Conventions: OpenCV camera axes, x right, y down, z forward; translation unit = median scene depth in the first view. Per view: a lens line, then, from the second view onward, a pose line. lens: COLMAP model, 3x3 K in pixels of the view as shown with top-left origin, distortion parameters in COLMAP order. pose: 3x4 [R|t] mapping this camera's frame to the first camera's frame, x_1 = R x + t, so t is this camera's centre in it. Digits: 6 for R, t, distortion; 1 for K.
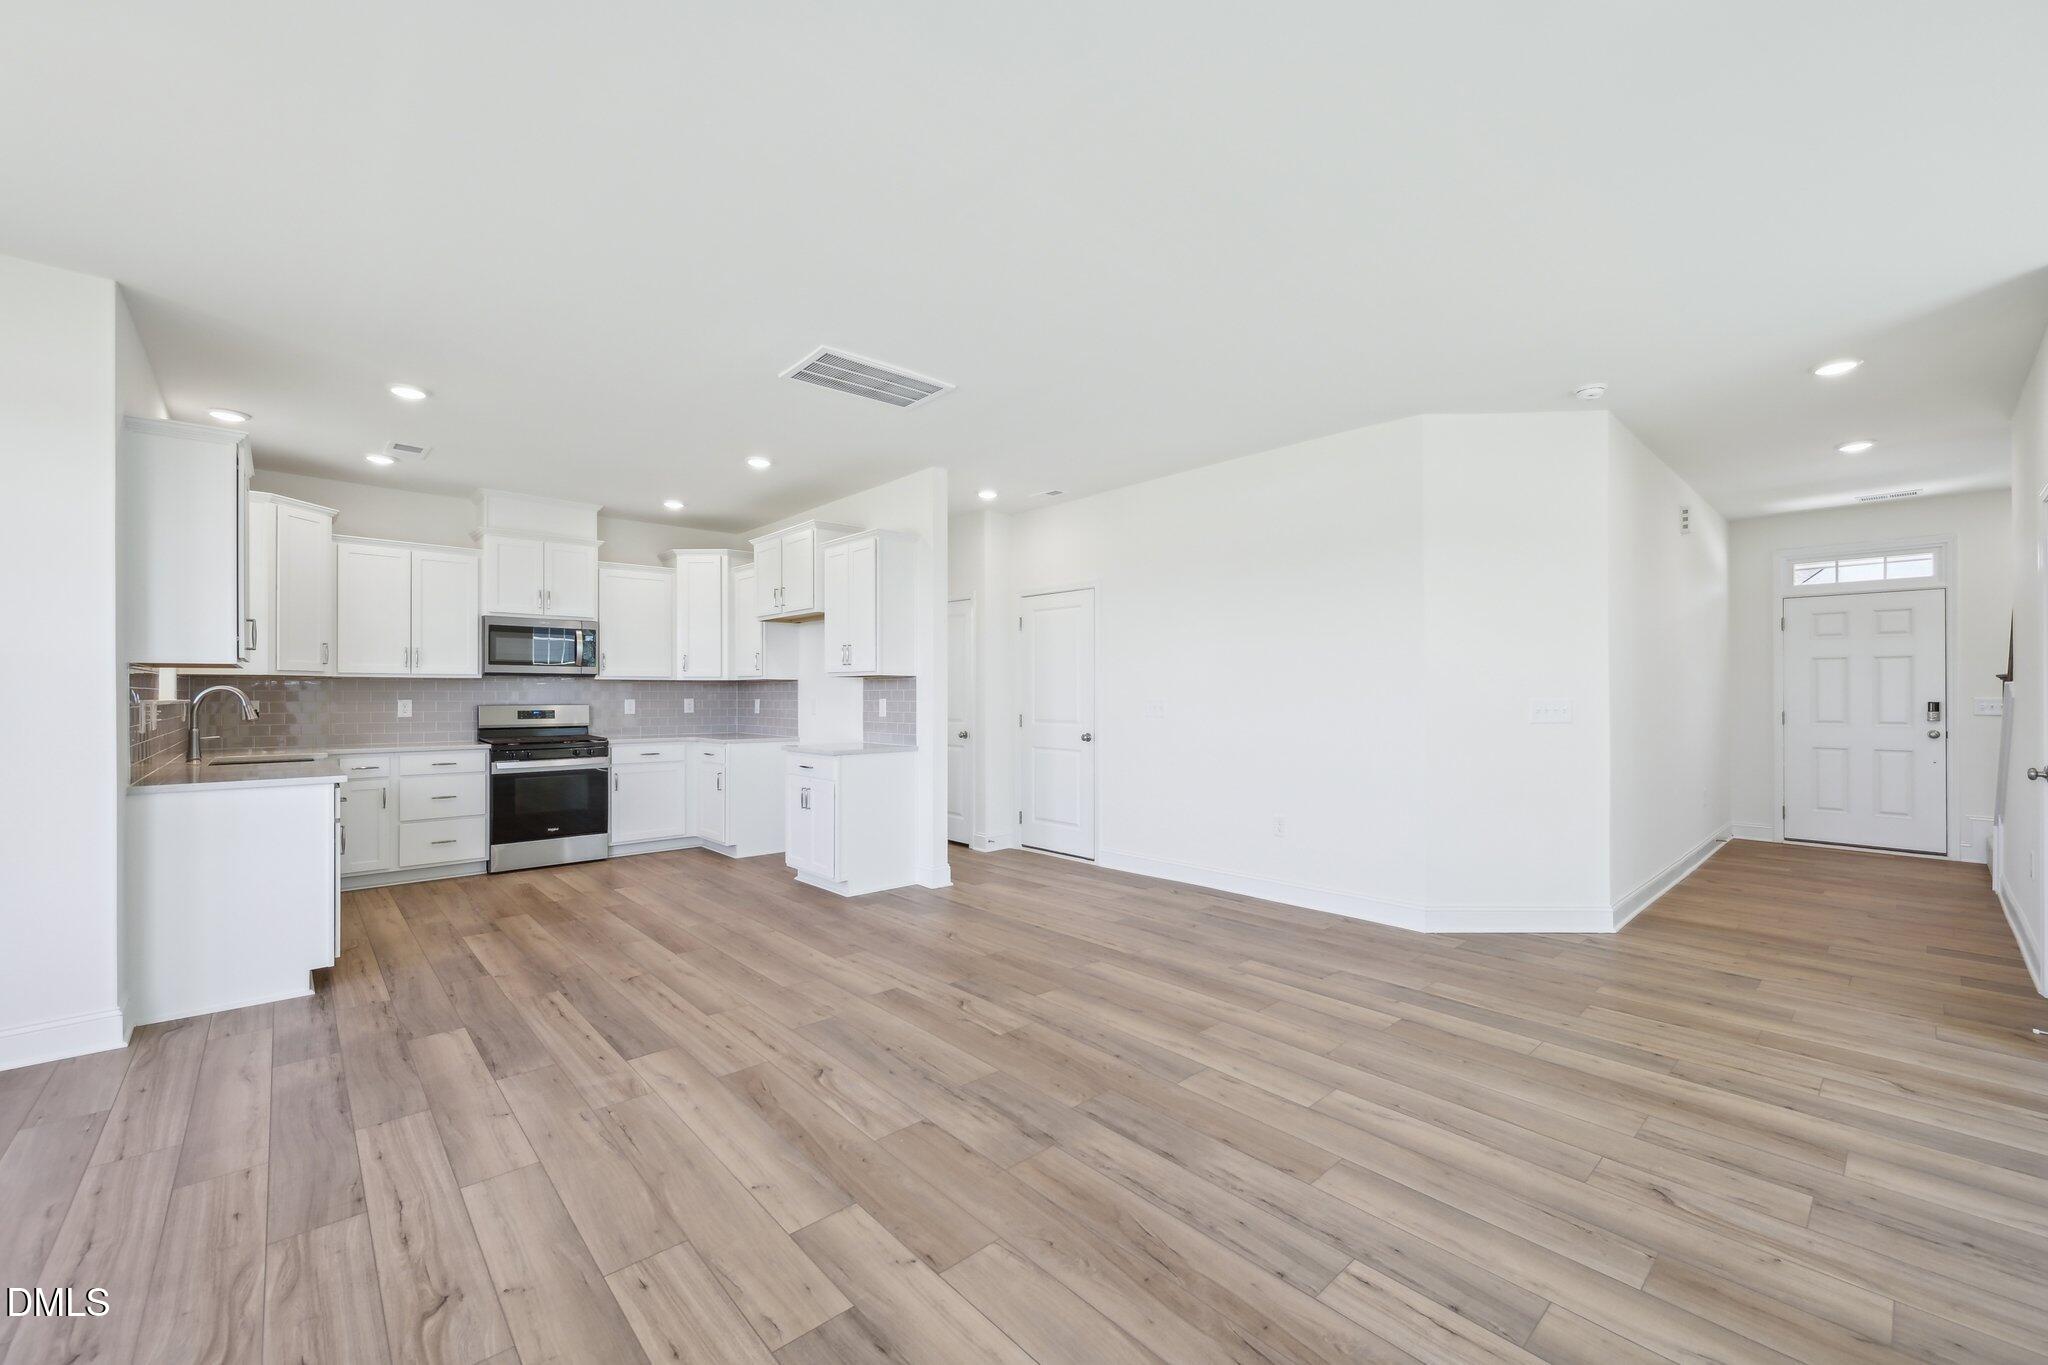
lens RADIAL K [[823.5, 0, 1026.8], [0, 823.5, 688.7], [0, 0, 1]] dist [0.001794, -0.000227]
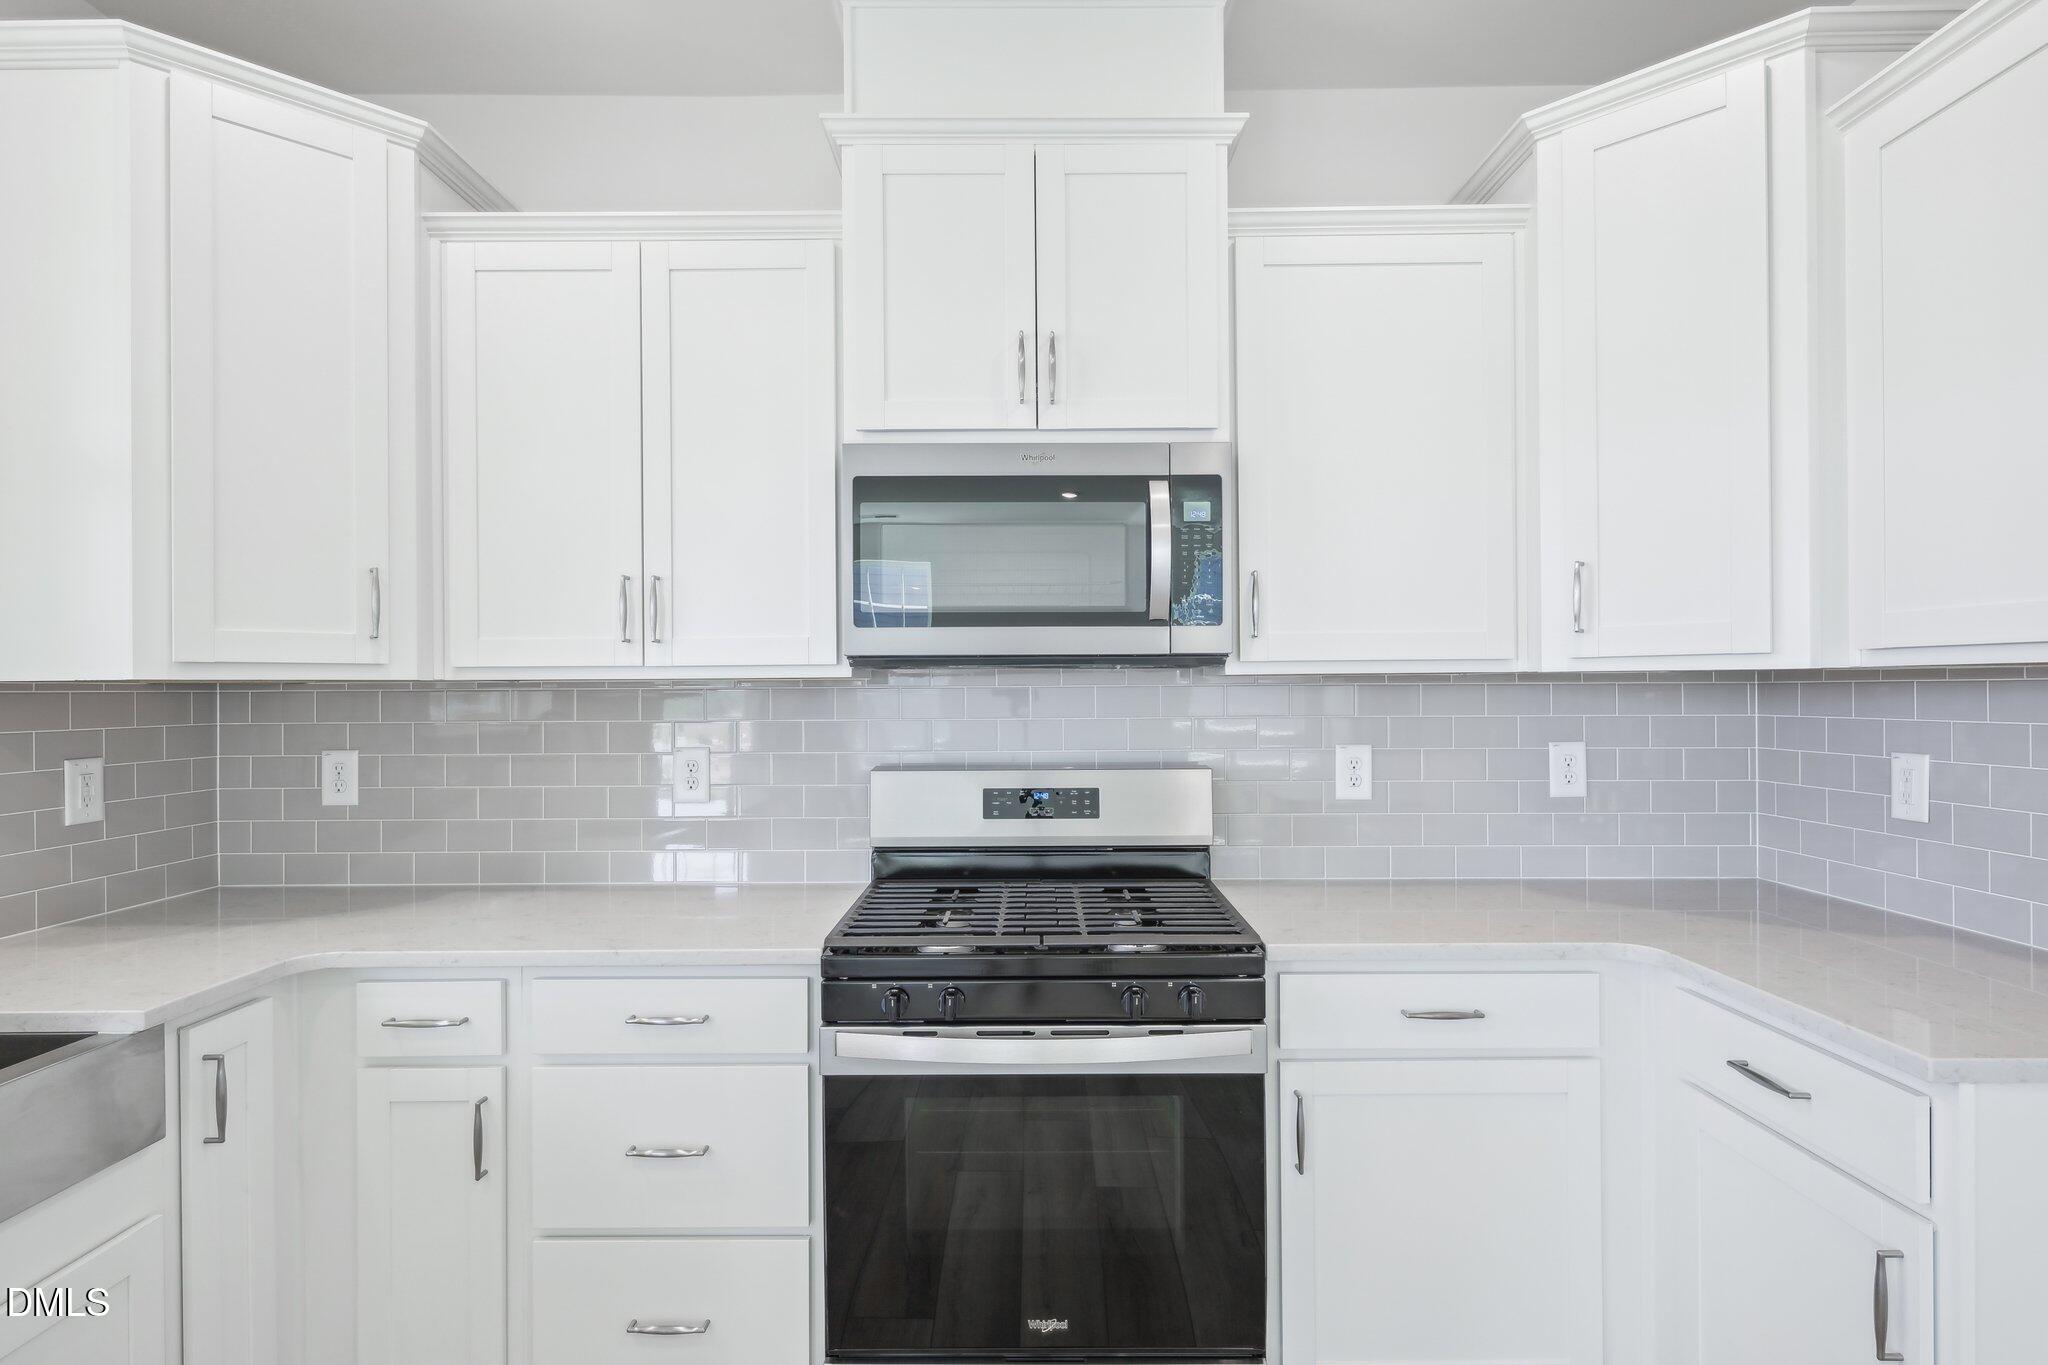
lens RADIAL K [[1075.8, 0, 1027.3], [0, 1075.8, 685.7], [0, 0, 1]] dist [0.007502, 0.000190]
pose [[0.730919, -0.008486, -0.682411, -0.351631], [0.009548, 0.999952, -0.002208, -0.008326], [0.682397, -0.004902, 0.730965, 0.735438]]
